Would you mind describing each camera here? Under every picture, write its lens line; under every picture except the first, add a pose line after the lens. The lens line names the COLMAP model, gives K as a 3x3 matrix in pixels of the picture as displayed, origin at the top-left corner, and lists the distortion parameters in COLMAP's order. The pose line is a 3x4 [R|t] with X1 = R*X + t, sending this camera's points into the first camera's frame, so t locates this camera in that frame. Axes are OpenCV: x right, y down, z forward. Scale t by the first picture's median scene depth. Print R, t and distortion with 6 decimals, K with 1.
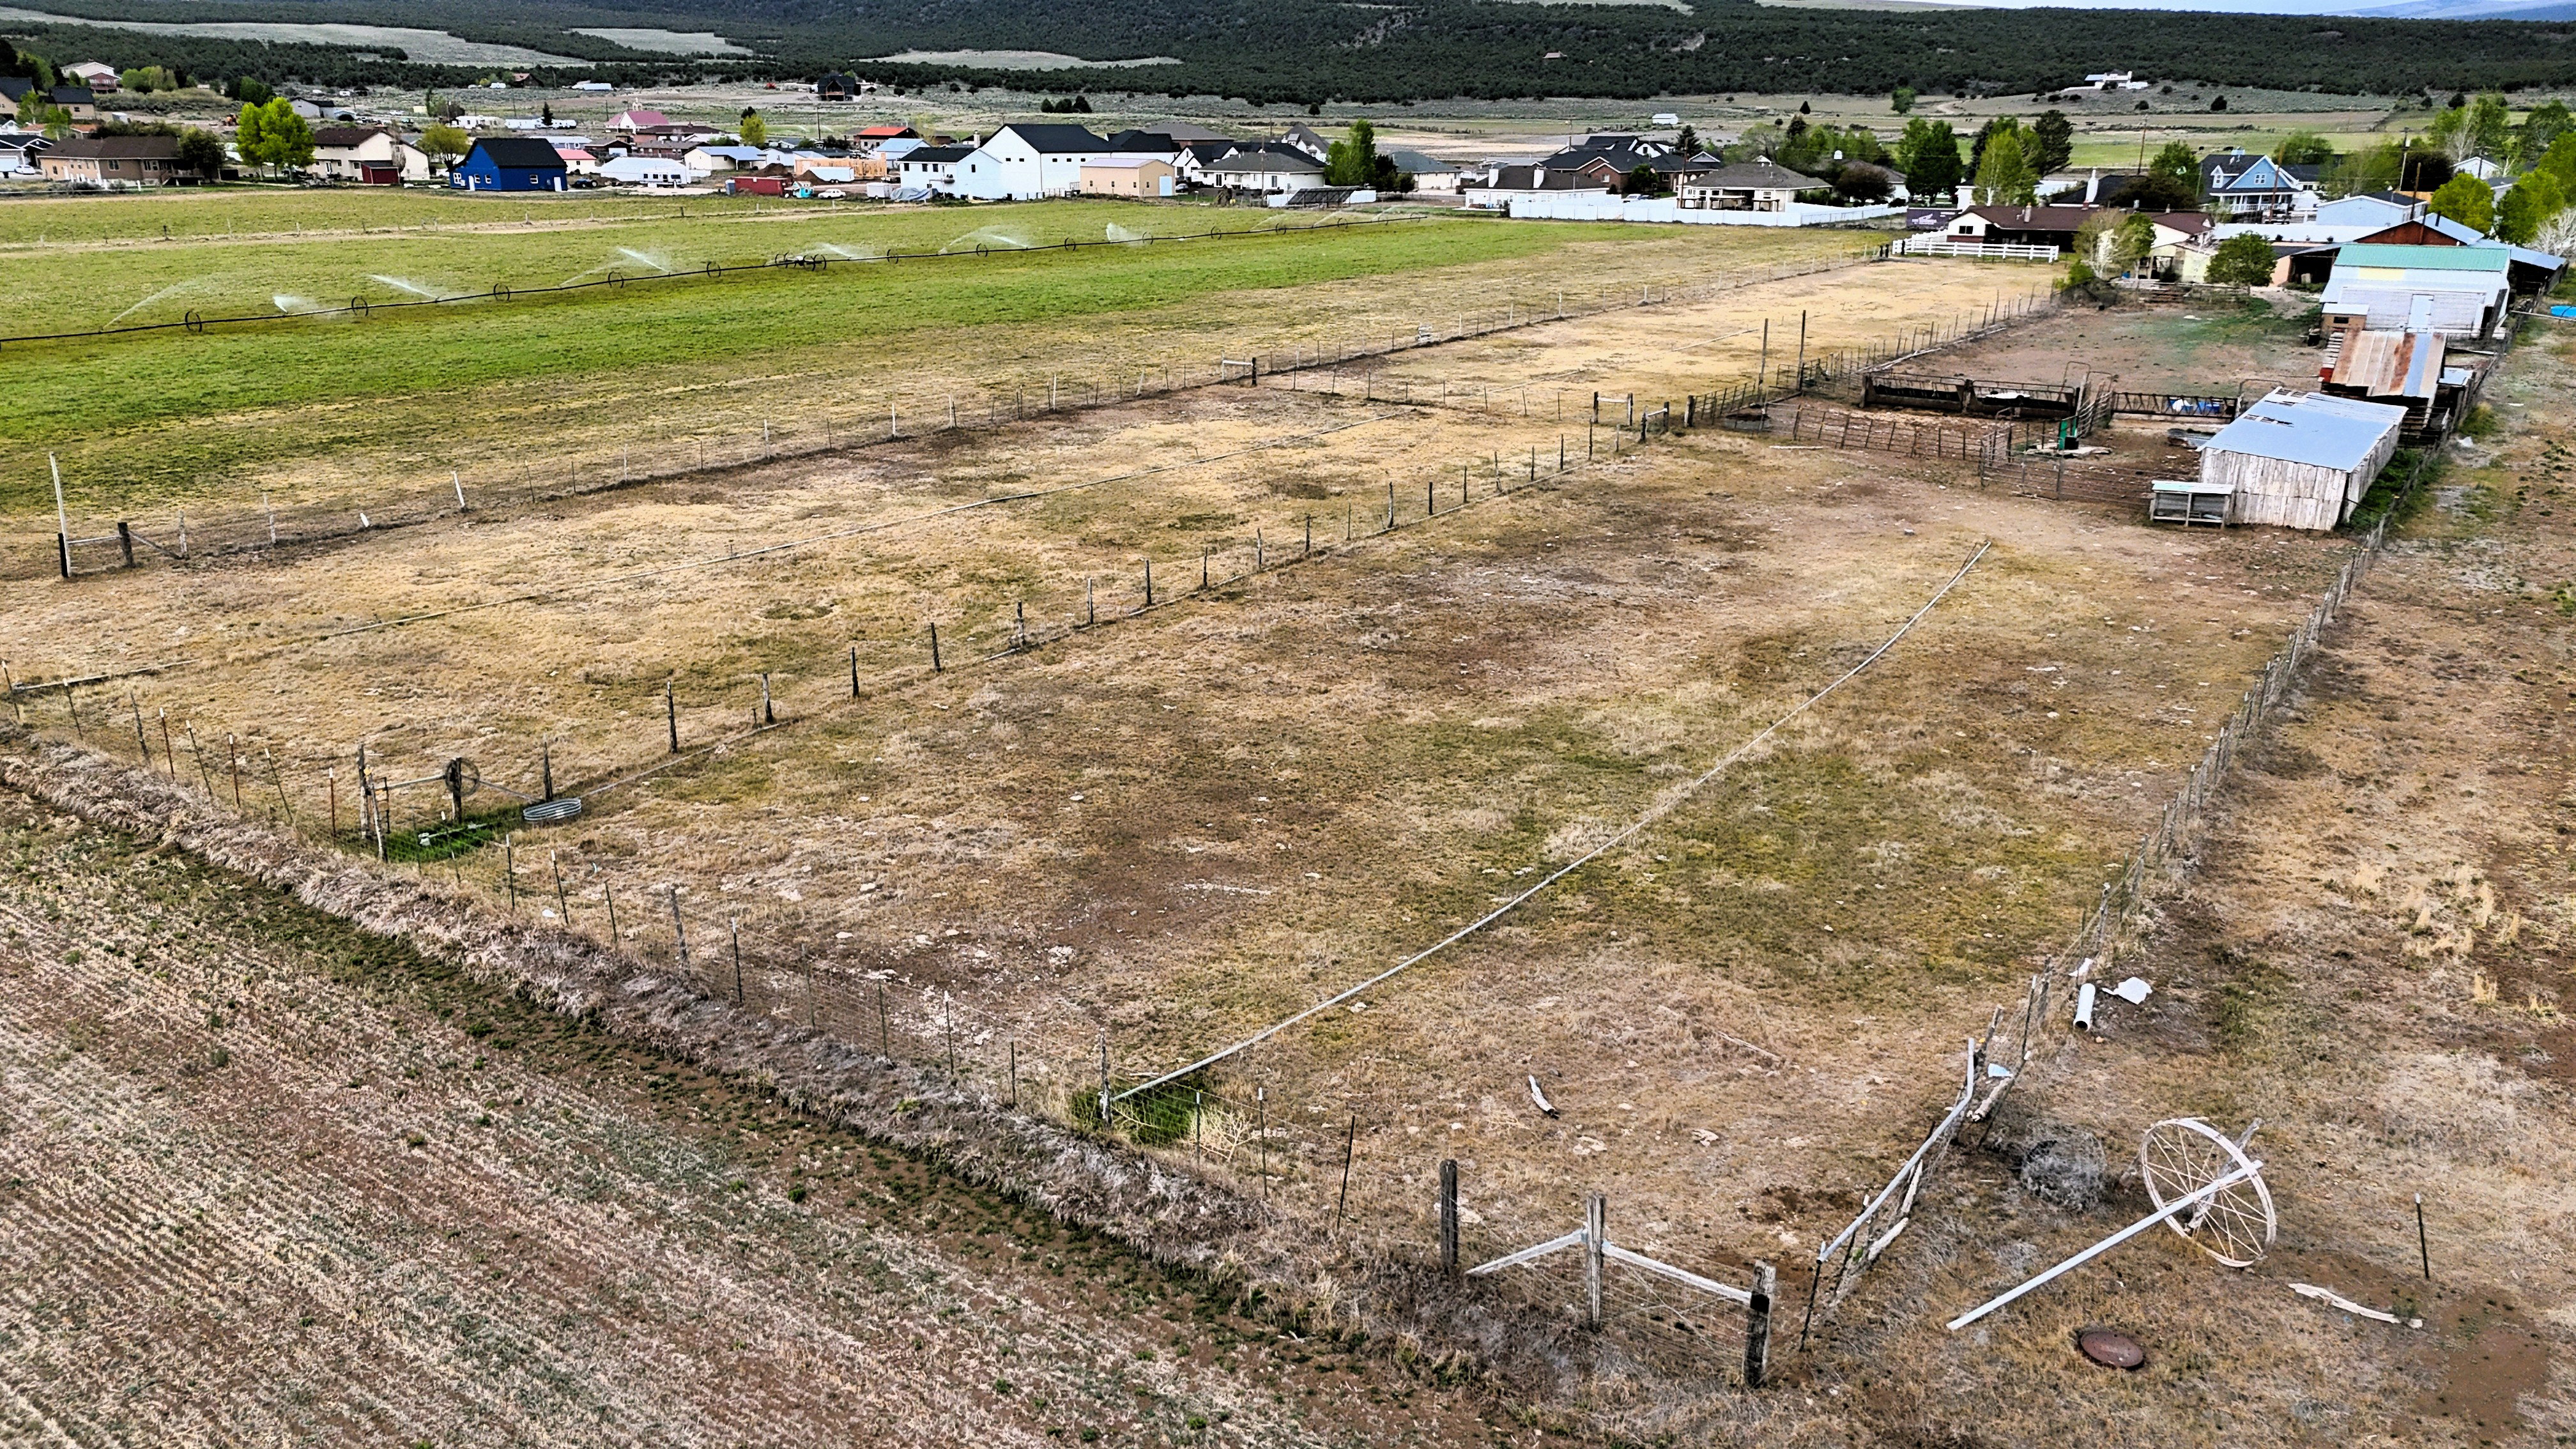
lens RADIAL K [[1887.0, 0, 1275.9], [0, 1887.0, 730.6], [0, 0, 1]] dist [0.070238, -0.056856]
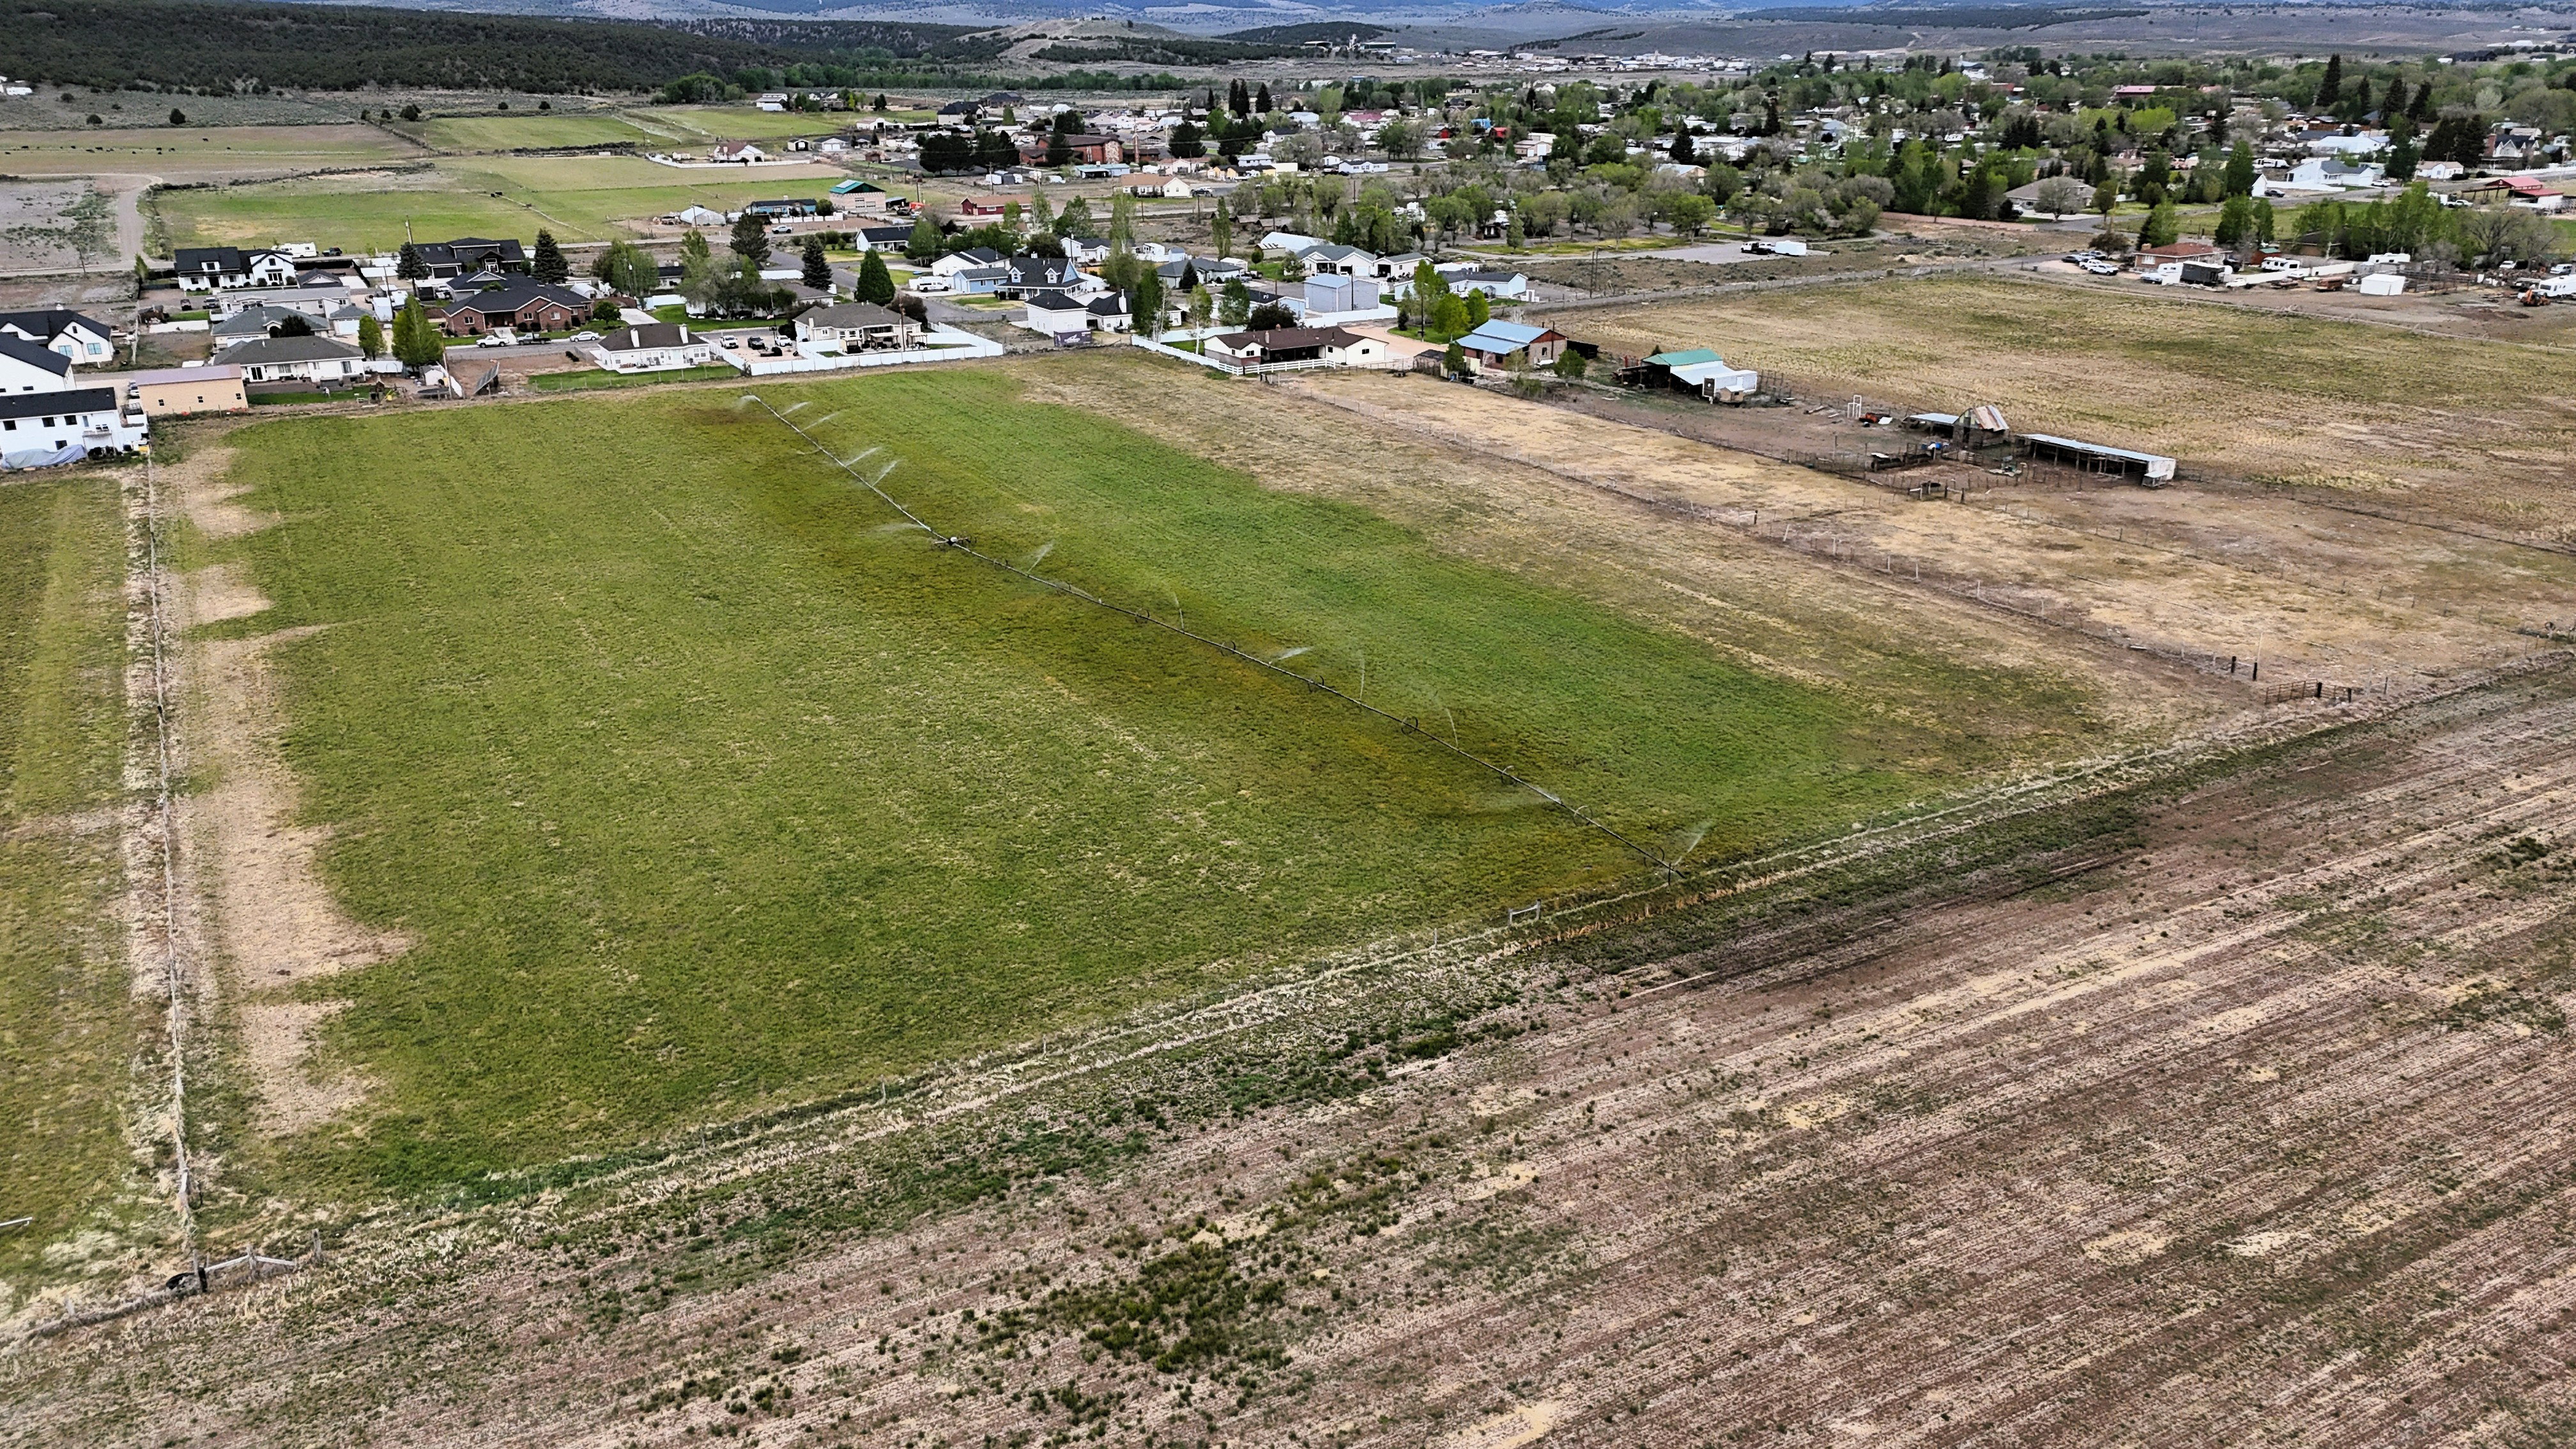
lens RADIAL K [[1887.0, 0, 1301.9], [0, 1887.0, 735.9], [0, 0, 1]] dist [0.070238, -0.056856]
pose [[0.420796, -0.317934, 0.849617, -1.287118], [0.291239, 0.934341, 0.205395, -0.346184], [-0.859134, 0.161012, 0.485762, 0.332525]]
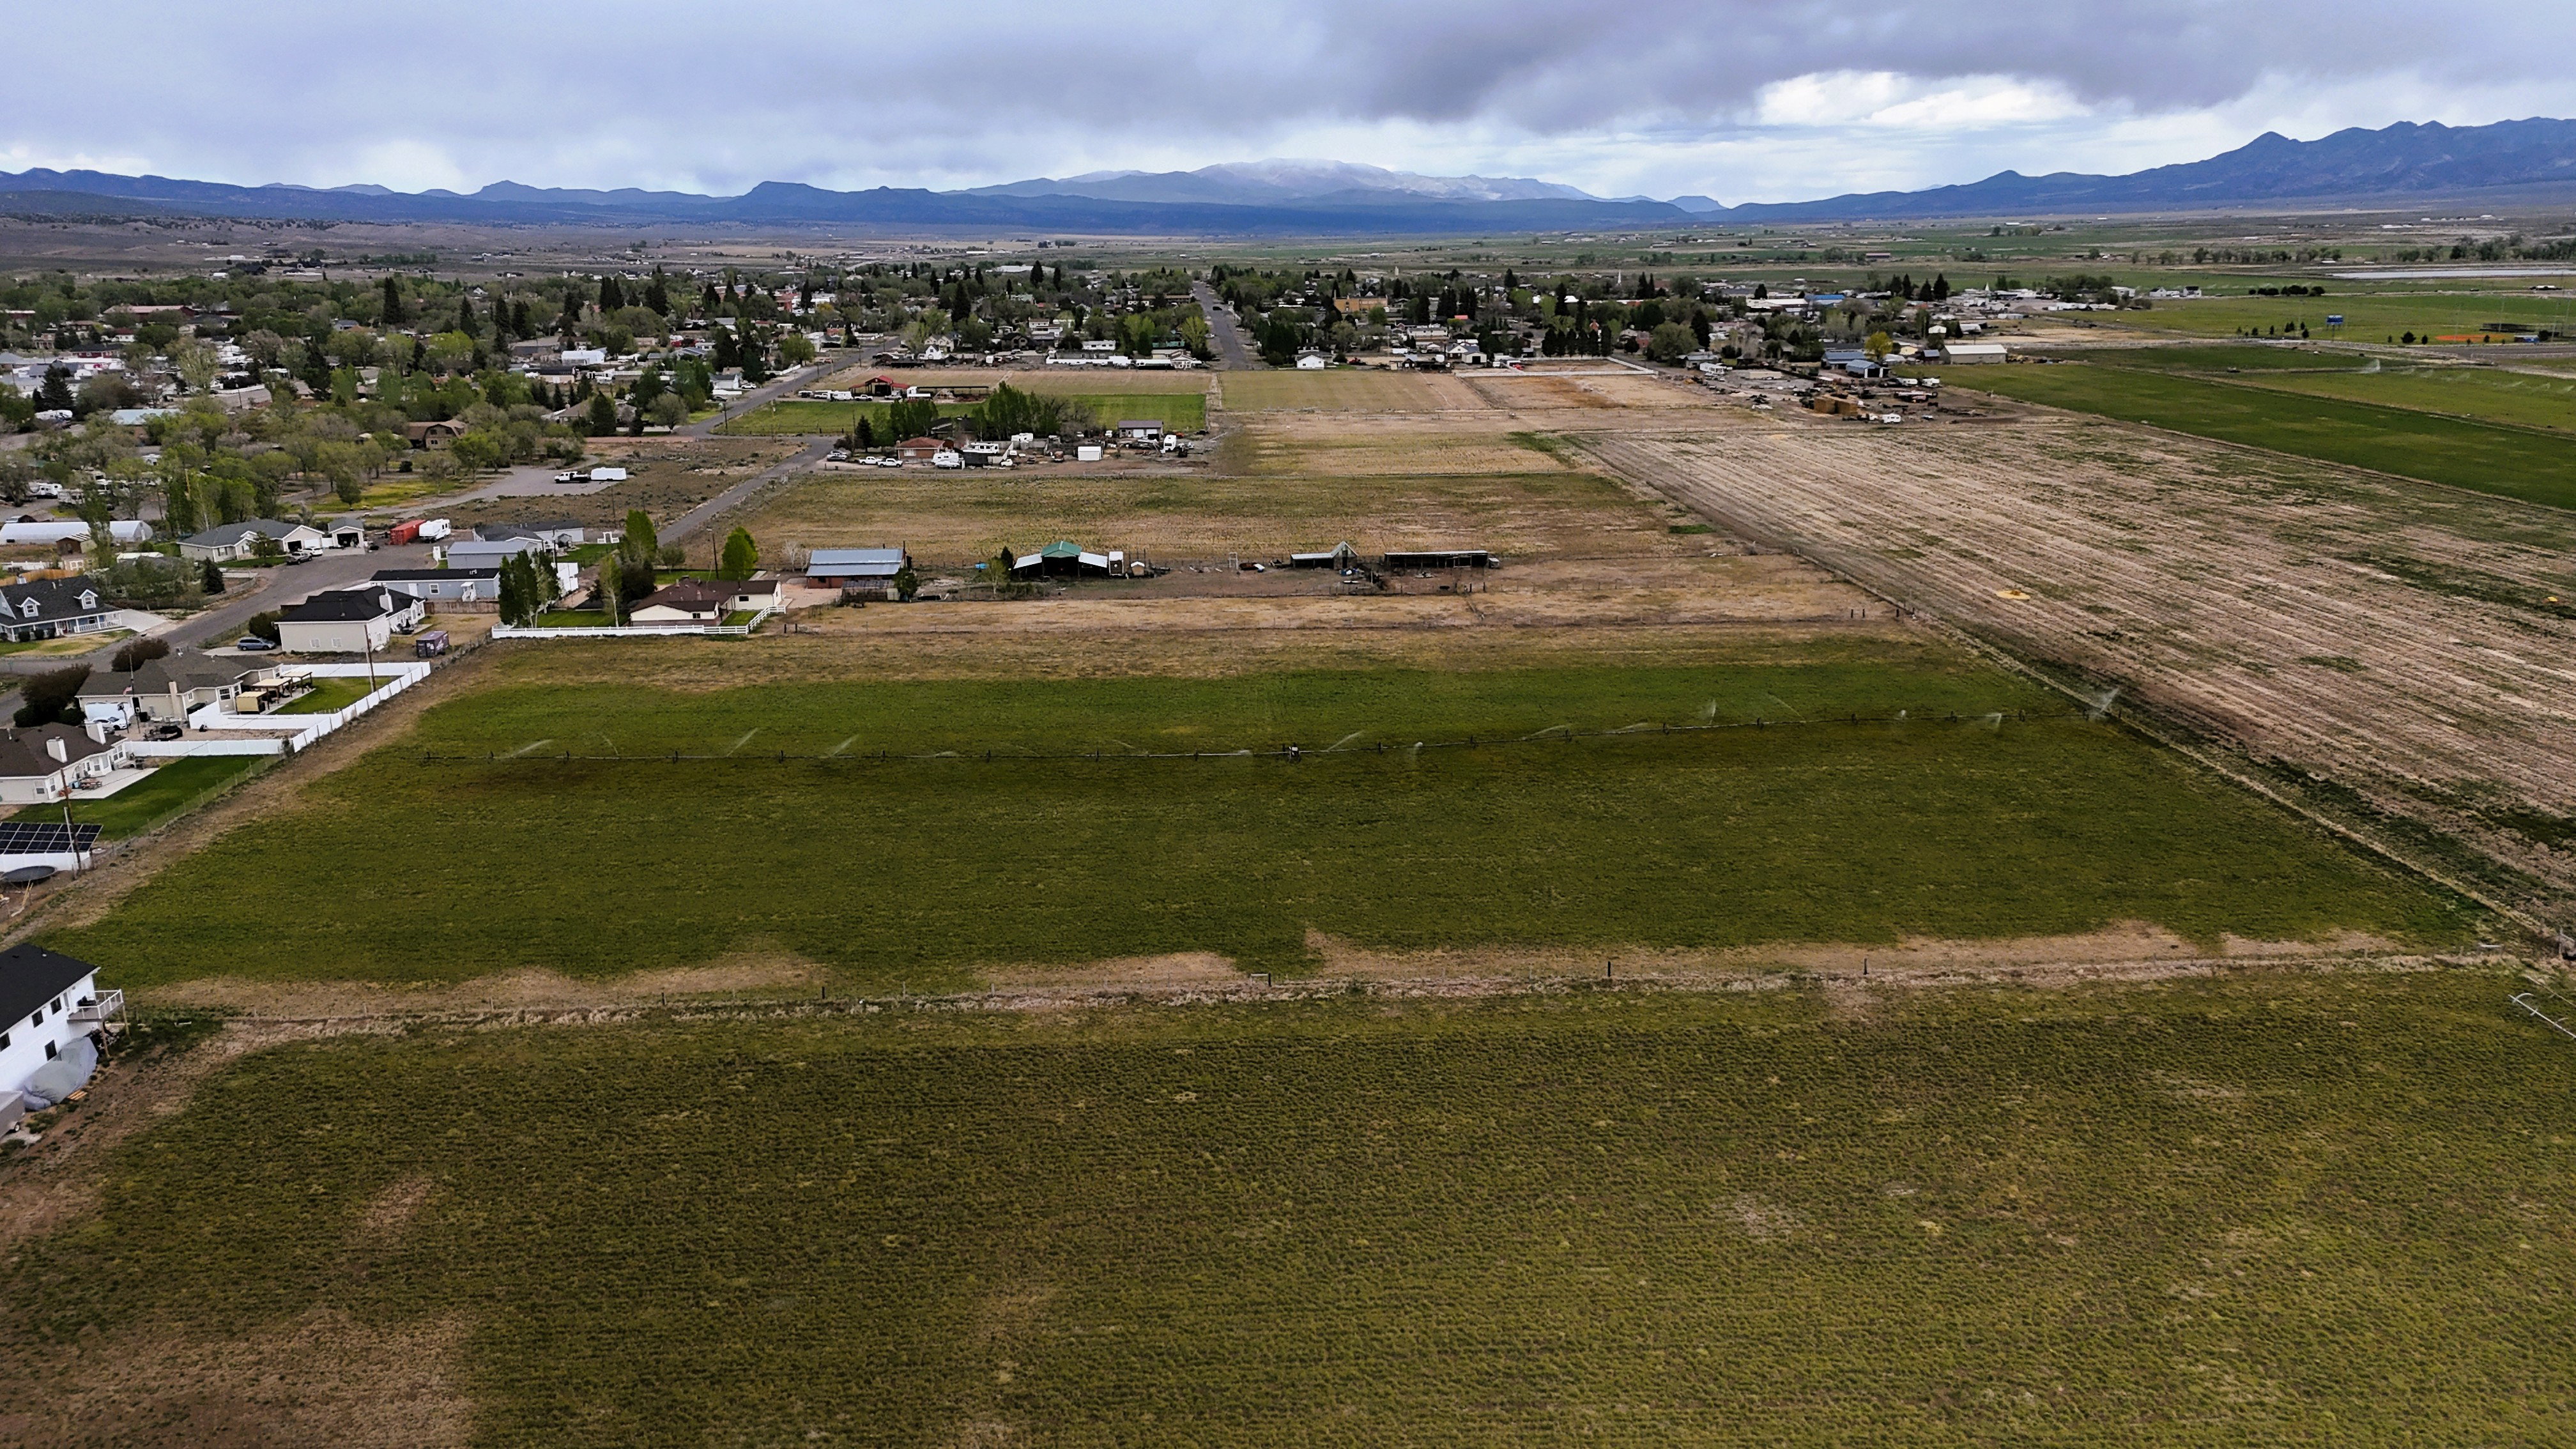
lens RADIAL K [[1887.0, 0, 1296.4], [0, 1887.0, 730.7], [0, 0, 1]] dist [0.070238, -0.056856]
pose [[-0.635182, -0.196026, 0.747072, -1.331368], [0.240507, 0.868967, 0.432497, -0.900957], [-0.733962, 0.454390, -0.504806, 1.827871]]
